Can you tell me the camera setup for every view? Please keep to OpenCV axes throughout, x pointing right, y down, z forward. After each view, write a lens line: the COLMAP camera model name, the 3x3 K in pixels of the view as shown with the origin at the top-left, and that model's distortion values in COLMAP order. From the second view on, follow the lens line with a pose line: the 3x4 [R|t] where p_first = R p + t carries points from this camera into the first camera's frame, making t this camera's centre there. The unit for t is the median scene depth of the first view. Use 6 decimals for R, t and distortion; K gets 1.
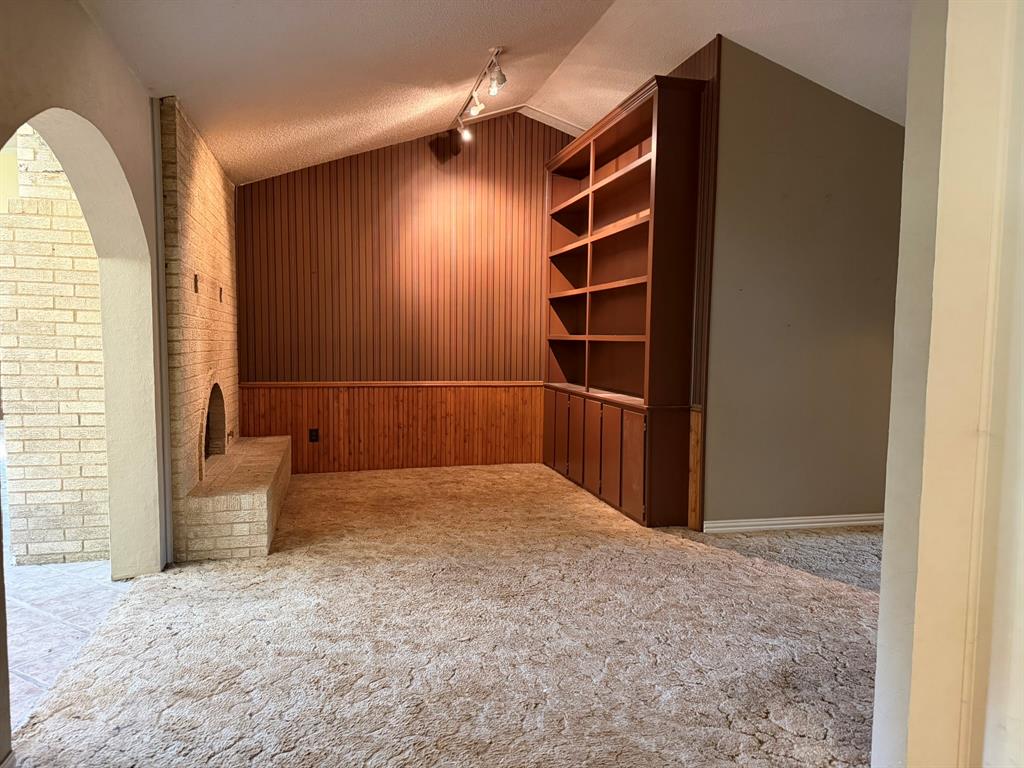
lens RADIAL K [[708.0, 0, 514.4], [0, 708.0, 408.6], [0, 0, 1]] dist [0.009038, -0.006042]
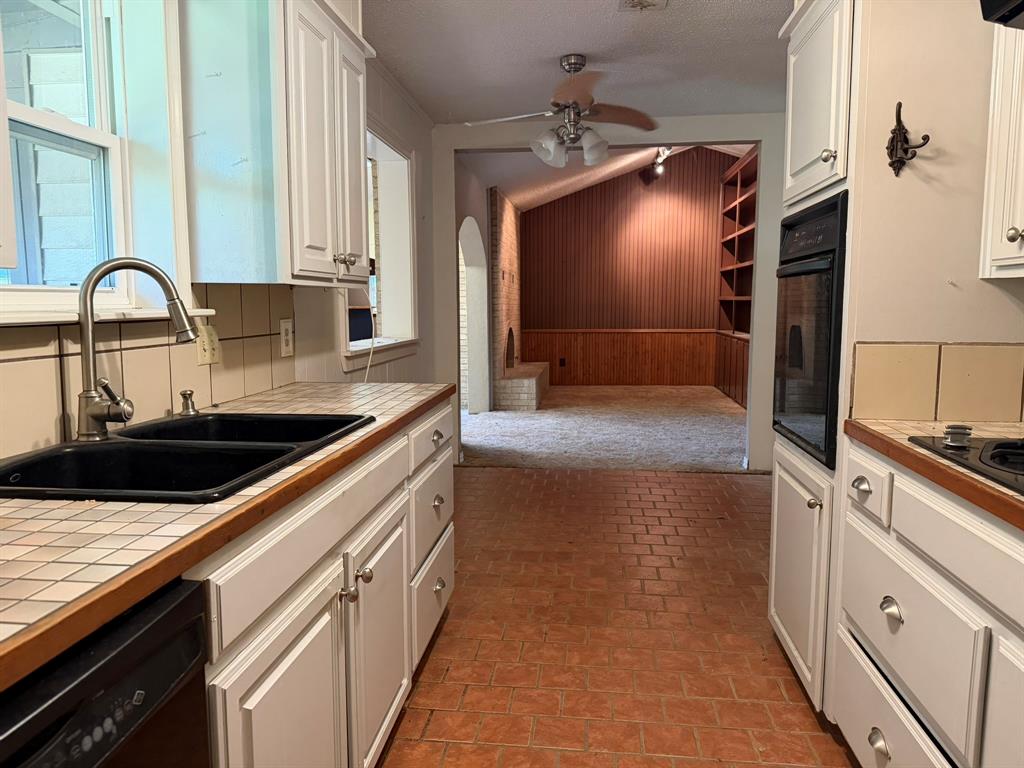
lens RADIAL K [[708.0, 0, 514.4], [0, 708.0, 408.6], [0, 0, 1]] dist [0.009038, -0.006042]
pose [[0.934982, 0.032595, -0.353194, 0.314274], [-0.015998, 0.998631, 0.049810, 0.104303], [0.354334, -0.040921, 0.934223, -0.923282]]
